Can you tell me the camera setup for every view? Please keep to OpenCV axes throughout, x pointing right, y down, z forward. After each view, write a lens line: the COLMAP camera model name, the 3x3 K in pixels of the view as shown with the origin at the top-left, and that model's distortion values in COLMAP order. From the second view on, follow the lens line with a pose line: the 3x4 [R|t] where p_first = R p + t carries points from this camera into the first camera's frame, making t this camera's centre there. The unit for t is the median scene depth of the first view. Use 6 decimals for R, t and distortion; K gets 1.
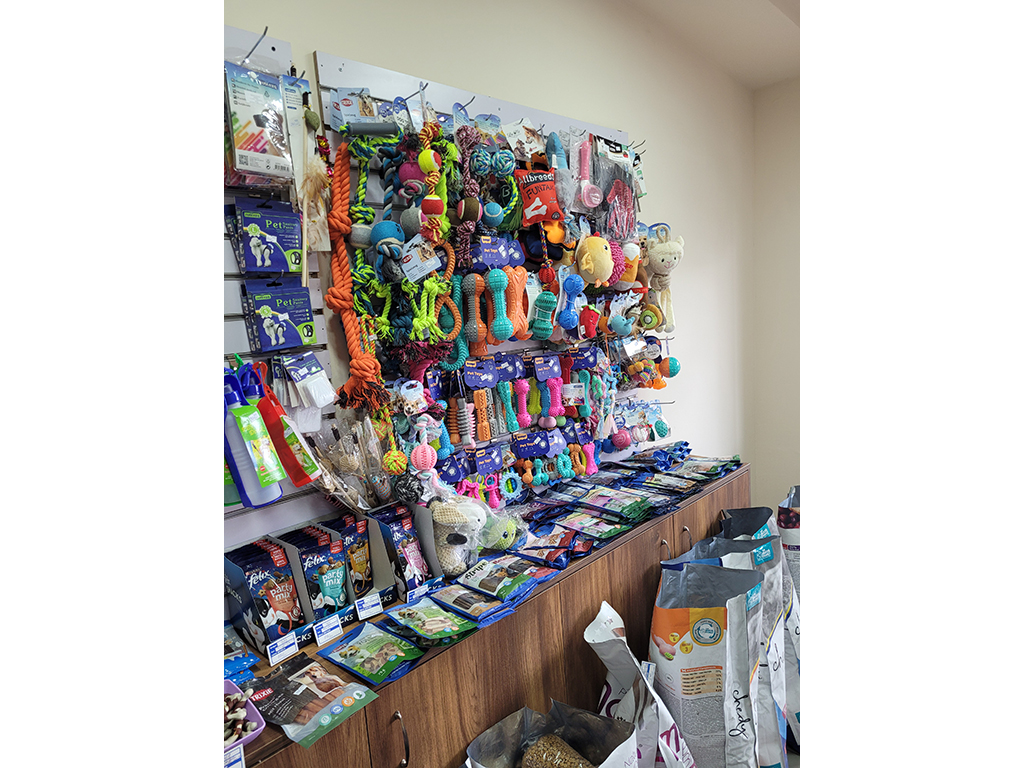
lens RADIAL K [[576.5, 0, 508.0], [0, 576.5, 374.2], [0, 0, 1]] dist [0.016894, -0.011192]
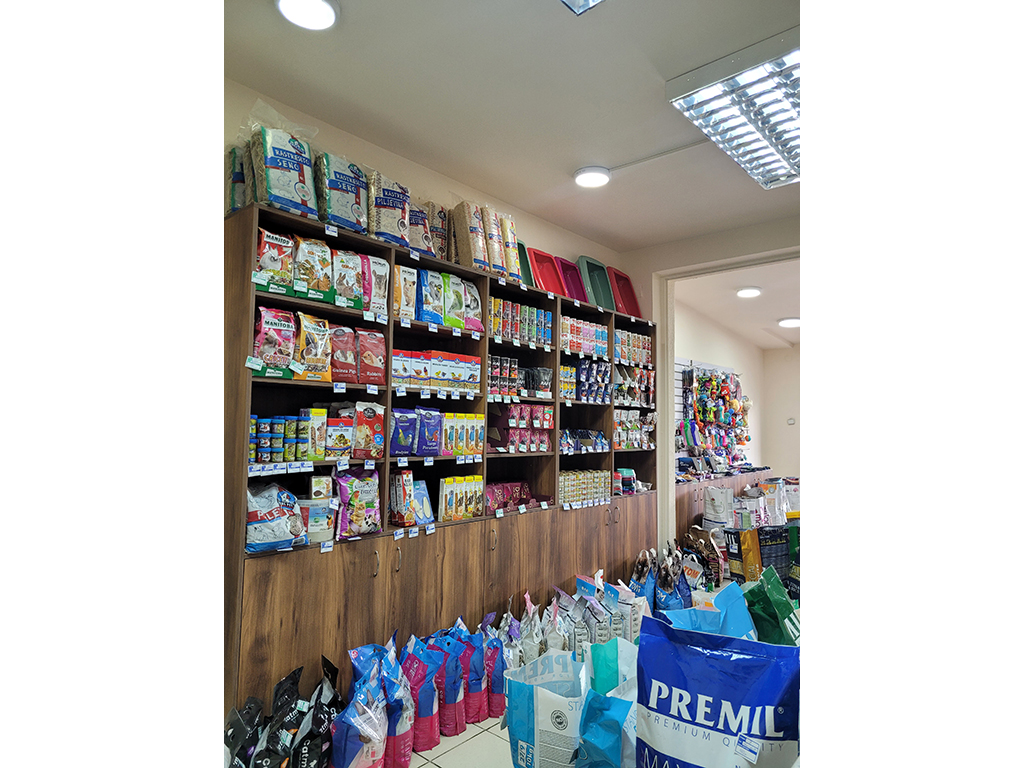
lens RADIAL K [[576.5, 0, 502.9], [0, 576.5, 383.9], [0, 0, 1]] dist [0.016894, -0.011192]
pose [[0.996153, 0.066644, 0.056902, -1.638125], [-0.052165, 0.972723, -0.226029, 0.622756], [-0.070413, 0.222191, 0.972457, -2.699594]]
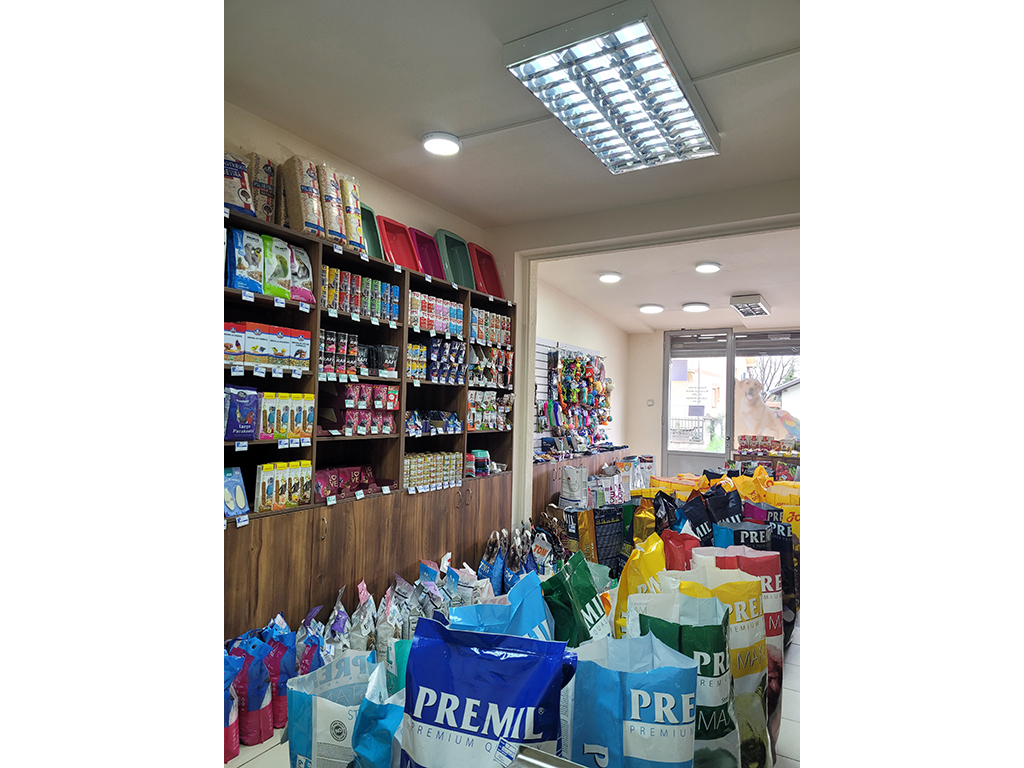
lens RADIAL K [[576.5, 0, 511.0], [0, 576.5, 389.8], [0, 0, 1]] dist [0.016894, -0.011192]
pose [[0.963269, 0.078447, 0.256826, -1.468549], [-0.030229, 0.981977, -0.186565, 0.590179], [-0.266833, 0.171949, 0.948279, -2.644874]]
